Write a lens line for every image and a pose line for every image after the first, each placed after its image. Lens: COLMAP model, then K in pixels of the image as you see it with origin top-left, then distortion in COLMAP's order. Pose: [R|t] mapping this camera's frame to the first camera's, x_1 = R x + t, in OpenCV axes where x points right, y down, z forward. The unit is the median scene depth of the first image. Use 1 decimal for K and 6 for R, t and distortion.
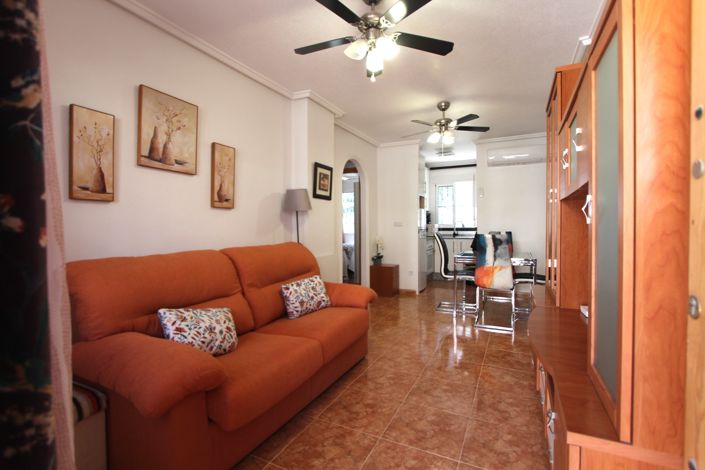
lens RADIAL K [[328.6, 0, 352.1], [0, 328.6, 229.4], [0, 0, 1]] dist [-0.001740, 0.000304]
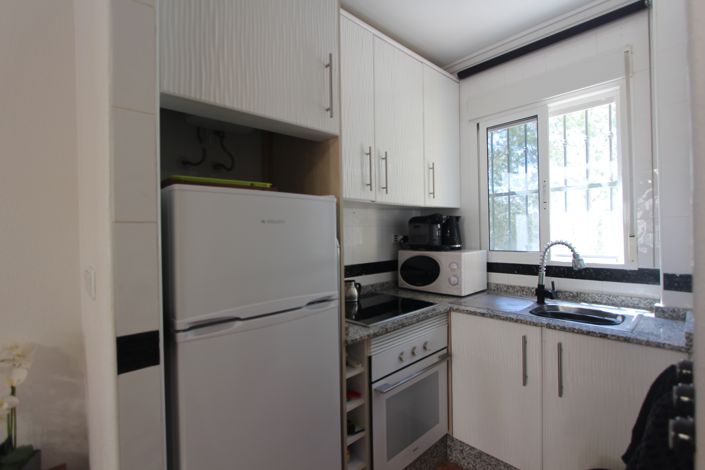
lens RADIAL K [[328.6, 0, 354.5], [0, 328.6, 236.5], [0, 0, 1]] dist [-0.001740, 0.000304]
pose [[0.941335, -0.018740, -0.336954, 0.258403], [0.015162, 0.999797, -0.013248, -0.026877], [0.337134, 0.007362, 0.941428, 0.695997]]
